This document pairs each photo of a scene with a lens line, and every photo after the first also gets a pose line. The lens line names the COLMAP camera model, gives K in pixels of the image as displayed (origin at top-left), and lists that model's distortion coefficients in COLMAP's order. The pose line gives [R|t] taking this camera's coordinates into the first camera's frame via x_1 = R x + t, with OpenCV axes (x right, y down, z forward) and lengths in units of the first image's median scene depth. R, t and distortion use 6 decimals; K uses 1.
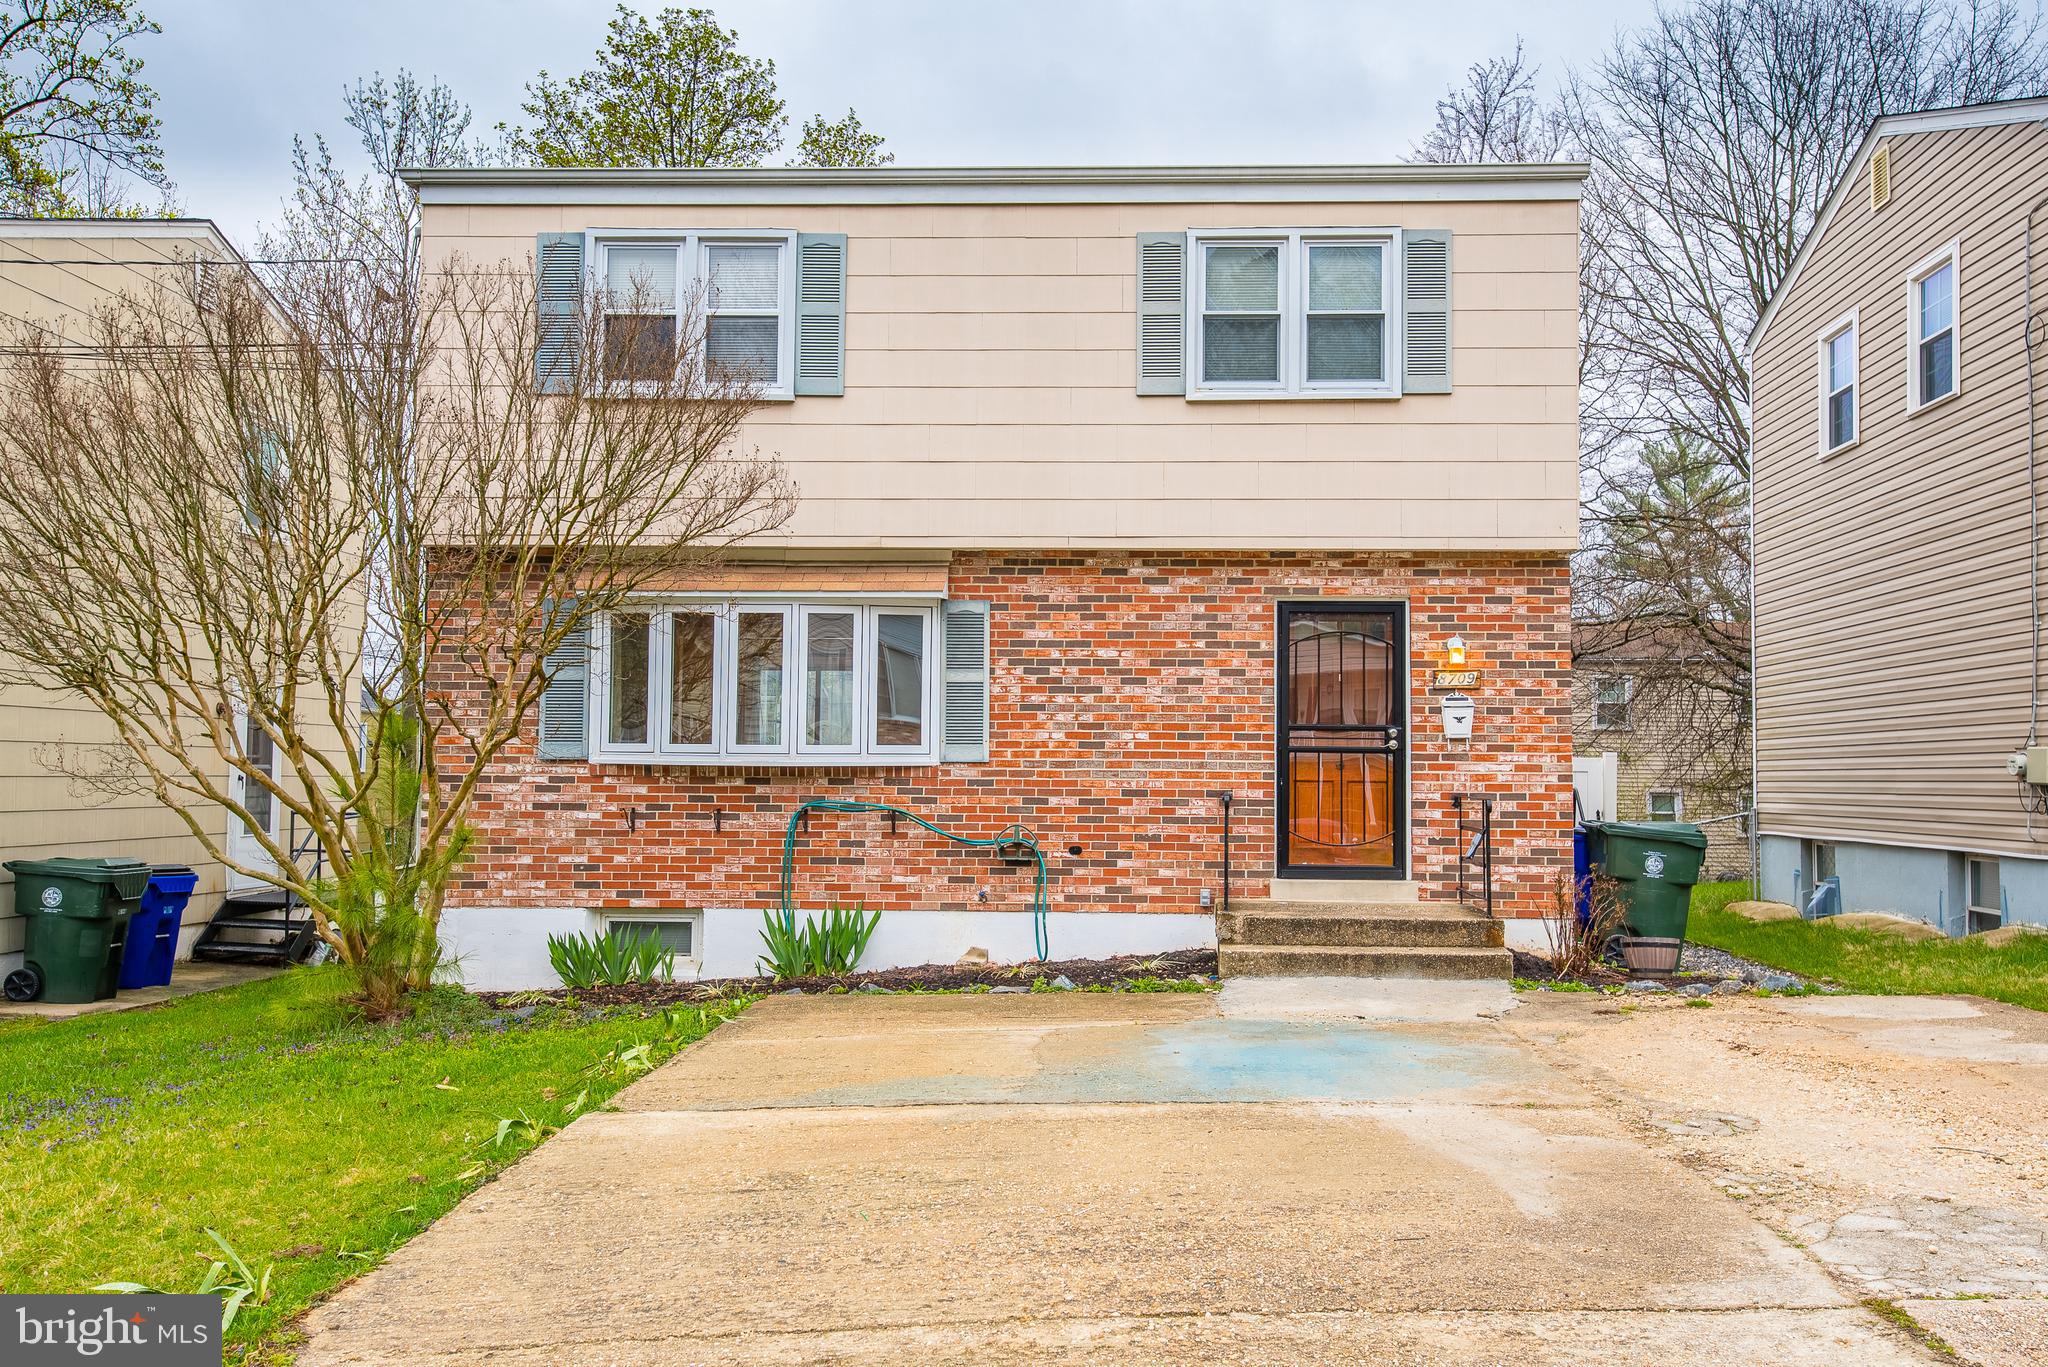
lens RADIAL K [[1771.2, 0, 1098.8], [0, 1771.2, 680.6], [0, 0, 1]] dist [0.049363, -0.000734]
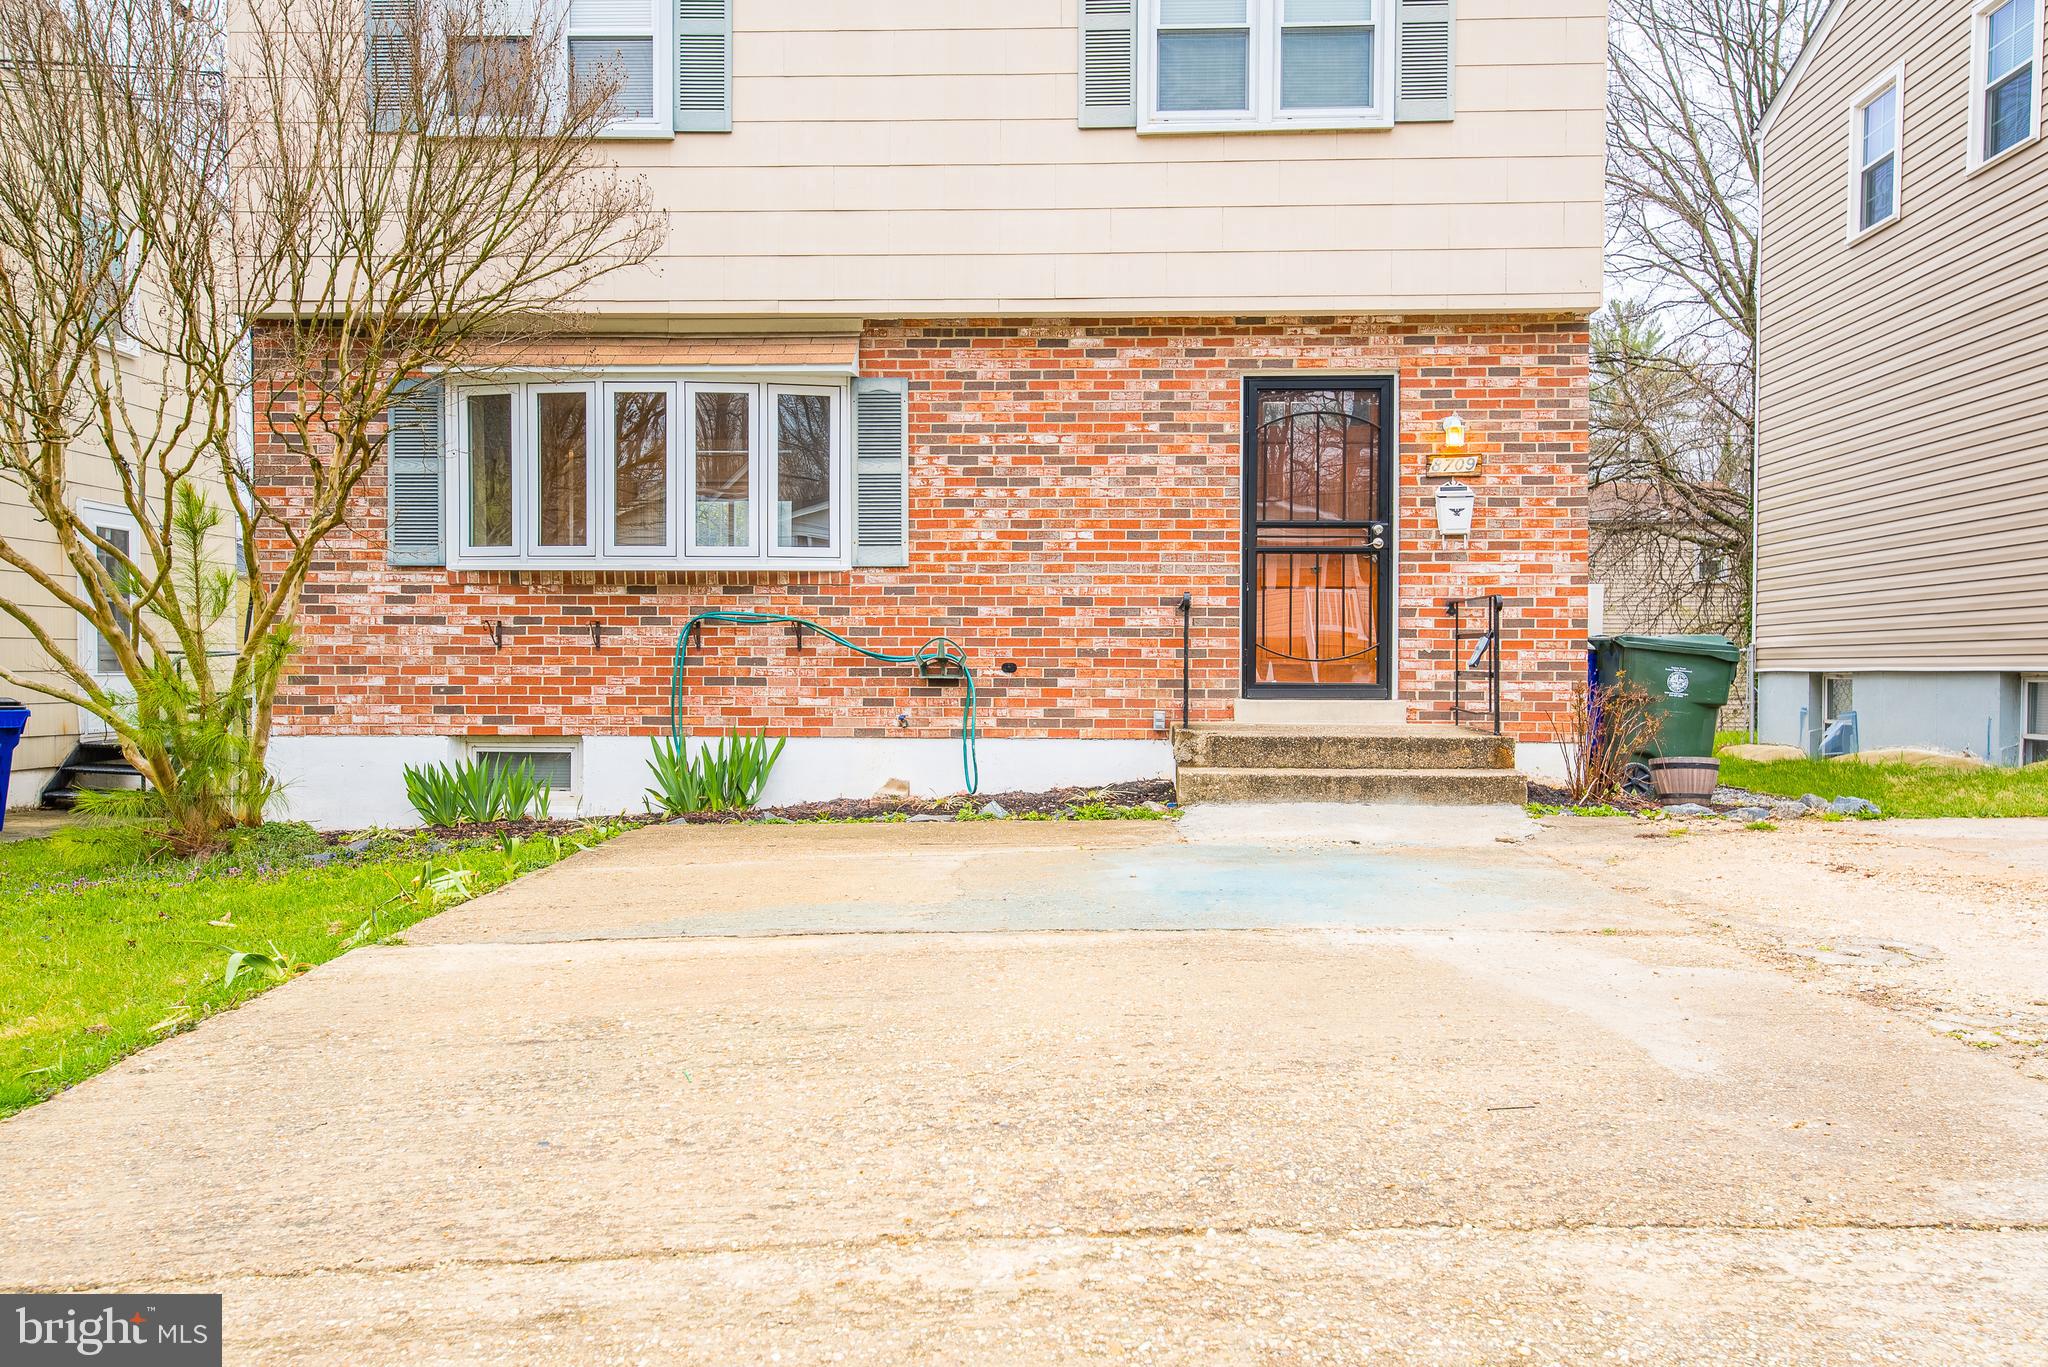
lens RADIAL K [[1742.9, 0, 1024.0], [0, 1742.9, 683.5], [0, 0, 1]] dist [0.052394, -0.001071]
pose [[0.999950, -0.004564, -0.008944, 0.001595], [0.005154, 0.997734, 0.067080, 0.046479], [0.008617, -0.067123, 0.997708, 0.149493]]
